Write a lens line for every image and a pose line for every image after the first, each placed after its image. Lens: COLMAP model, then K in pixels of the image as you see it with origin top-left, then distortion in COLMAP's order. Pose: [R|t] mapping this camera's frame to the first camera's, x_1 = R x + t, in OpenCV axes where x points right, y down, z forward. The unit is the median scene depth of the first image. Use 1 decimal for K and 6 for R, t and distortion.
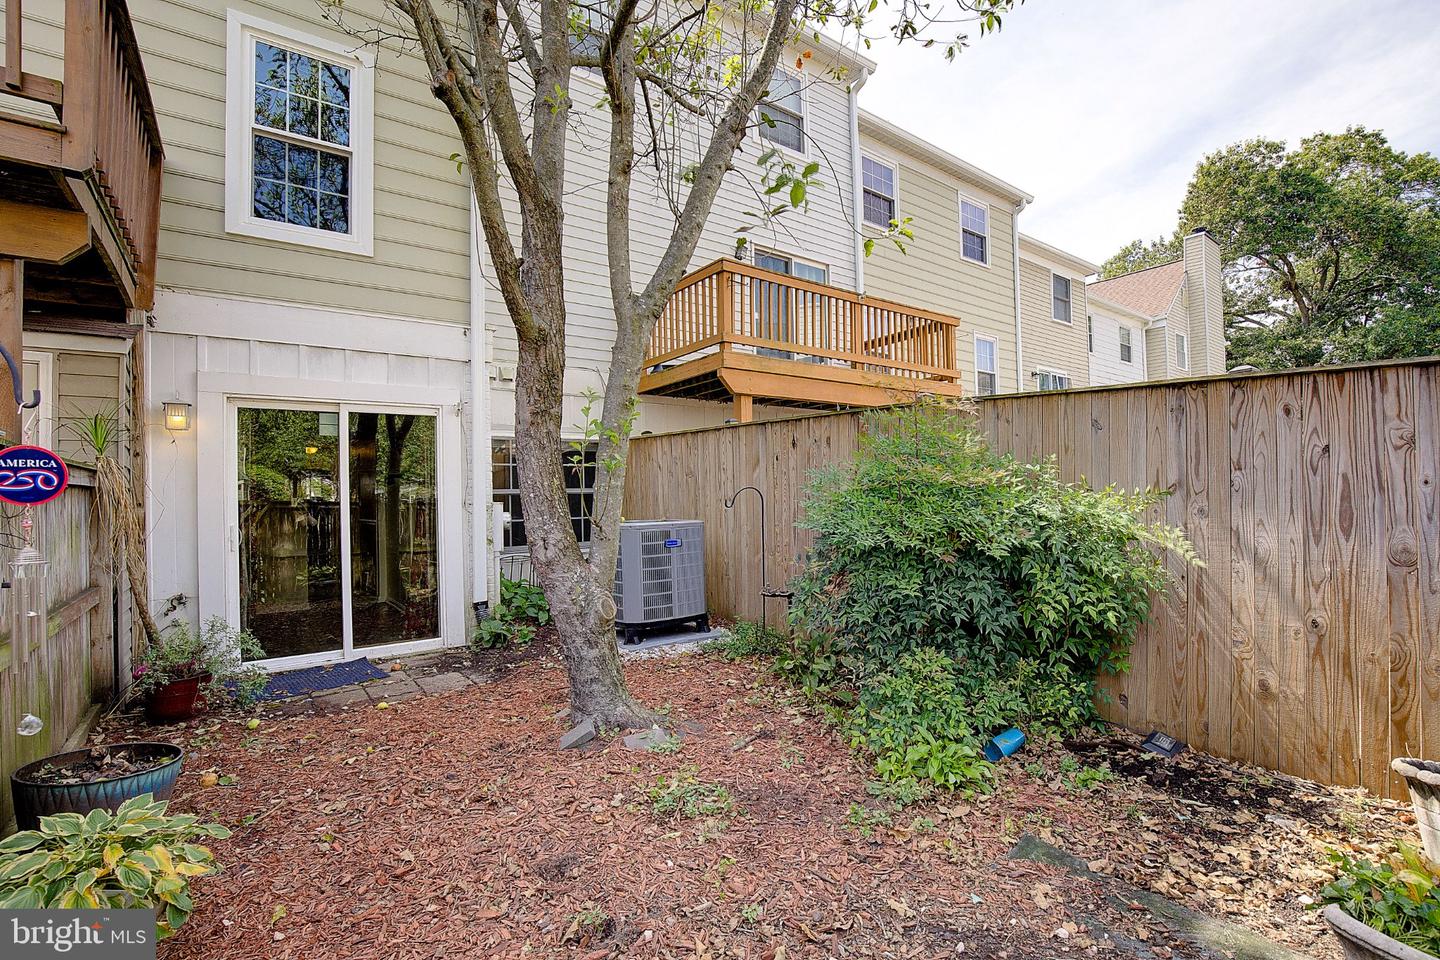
lens RADIAL K [[668.5, 0, 734.4], [0, 668.5, 484.4], [0, 0, 1]] dist [-0.016270, 0.001306]
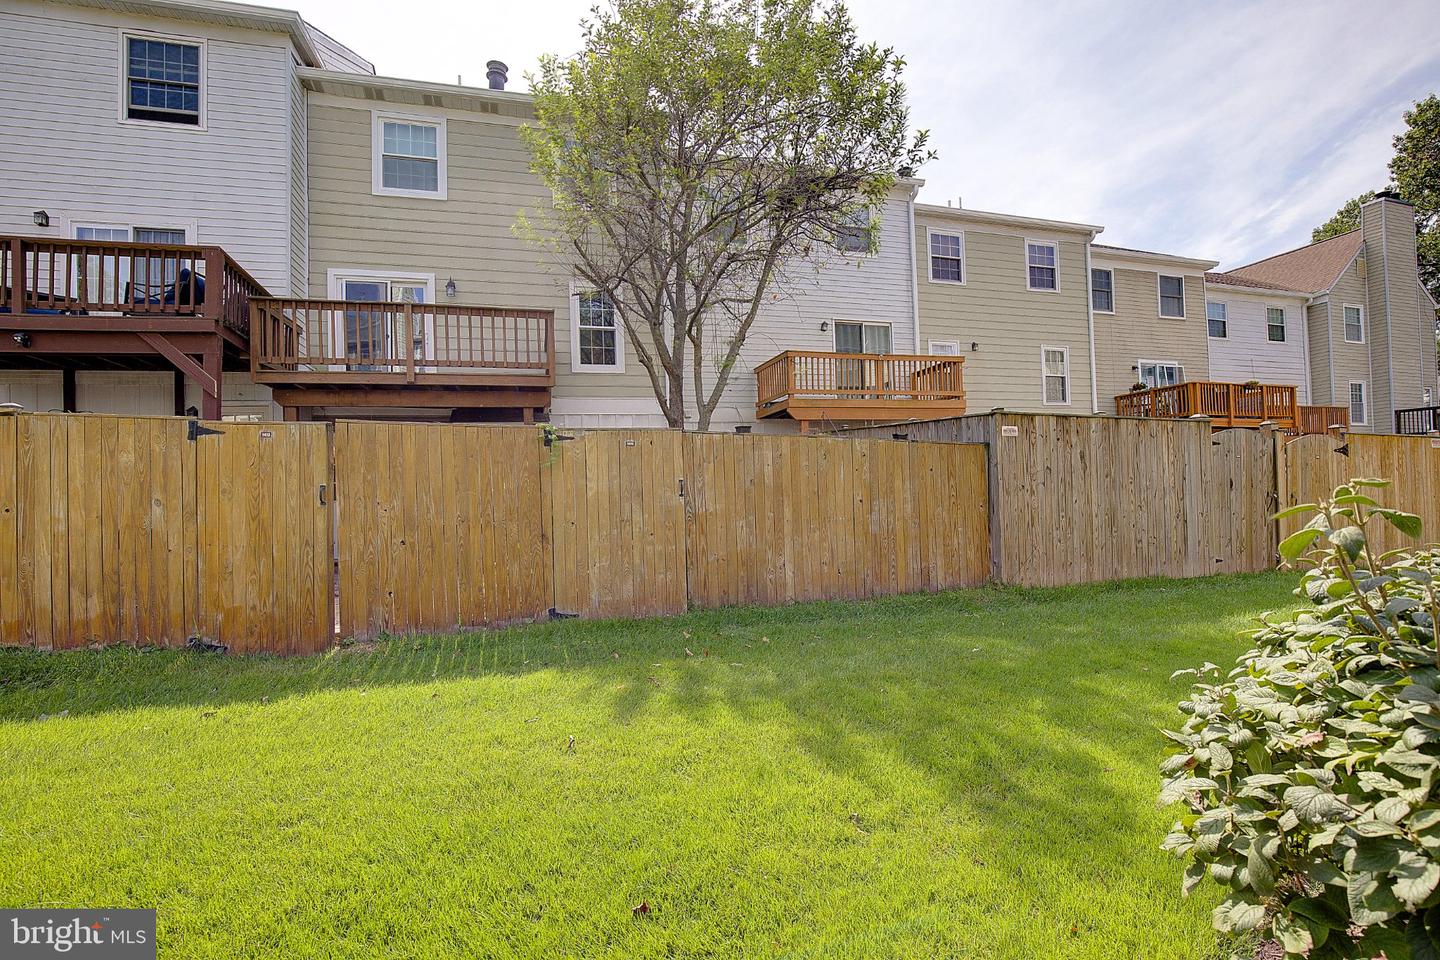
lens RADIAL K [[668.5, 0, 734.4], [0, 668.5, 484.4], [0, 0, 1]] dist [-0.016270, 0.001306]
pose [[0.947314, -0.021795, -0.319563, 0.292070], [0.024741, 0.999681, 0.005161, 0.022330], [0.319348, -0.012795, 0.947551, -0.574781]]
